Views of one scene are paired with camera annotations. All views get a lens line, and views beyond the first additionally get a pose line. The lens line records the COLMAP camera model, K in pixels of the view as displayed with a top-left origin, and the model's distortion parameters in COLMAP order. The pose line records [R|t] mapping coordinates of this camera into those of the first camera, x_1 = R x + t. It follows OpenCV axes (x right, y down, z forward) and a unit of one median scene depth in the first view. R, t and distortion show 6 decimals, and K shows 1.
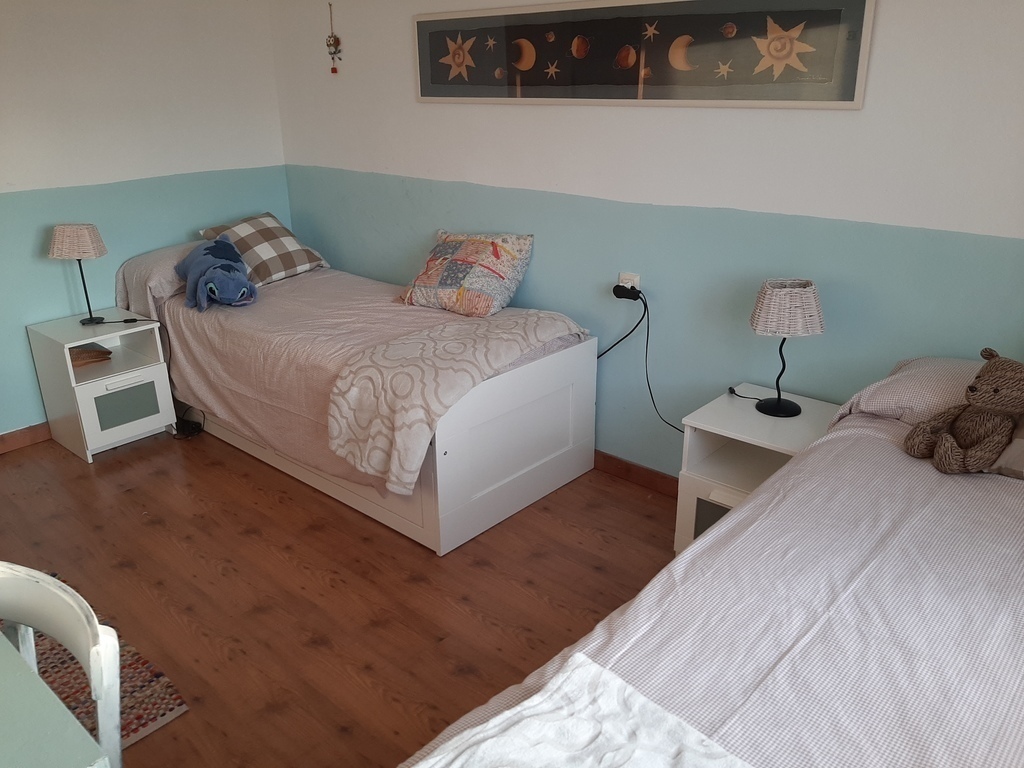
lens RADIAL K [[808.7, 0, 514.7], [0, 808.7, 386.1], [0, 0, 1]] dist [0.001175, -0.026663]
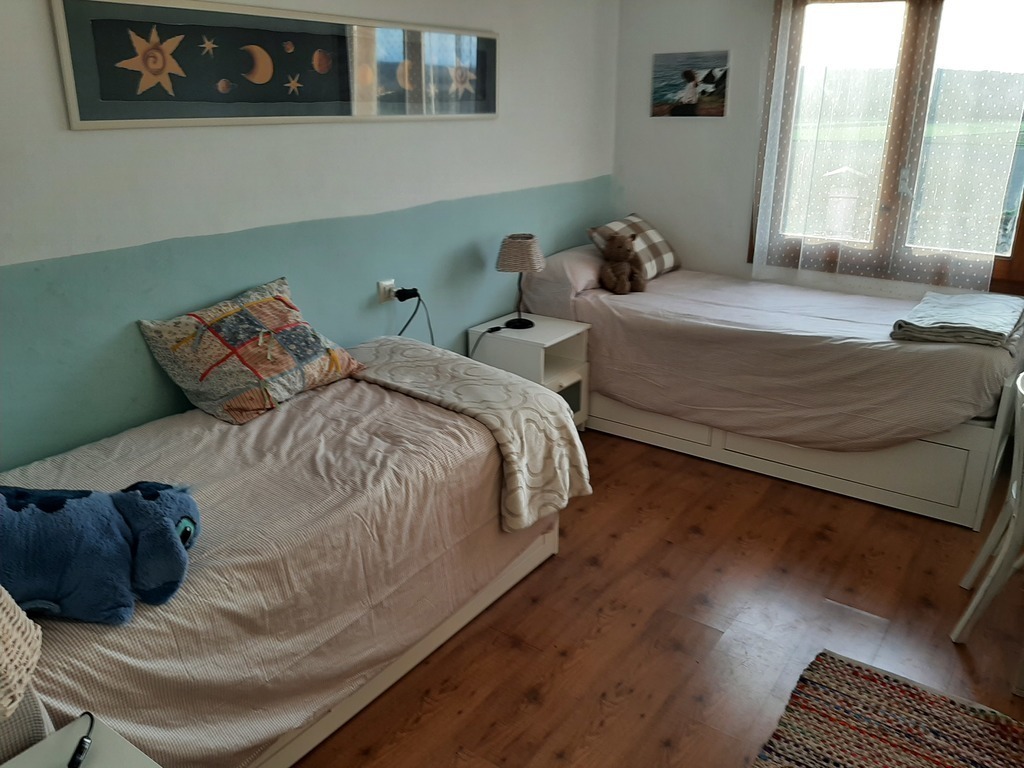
lens RADIAL K [[808.7, 0, 513.7], [0, 808.7, 382.5], [0, 0, 1]] dist [0.001175, -0.026663]
pose [[-0.119201, -0.321413, 0.939407, -0.860450], [0.349897, 0.871854, 0.342699, -0.306935], [-0.929173, 0.369546, 0.008535, 0.838204]]
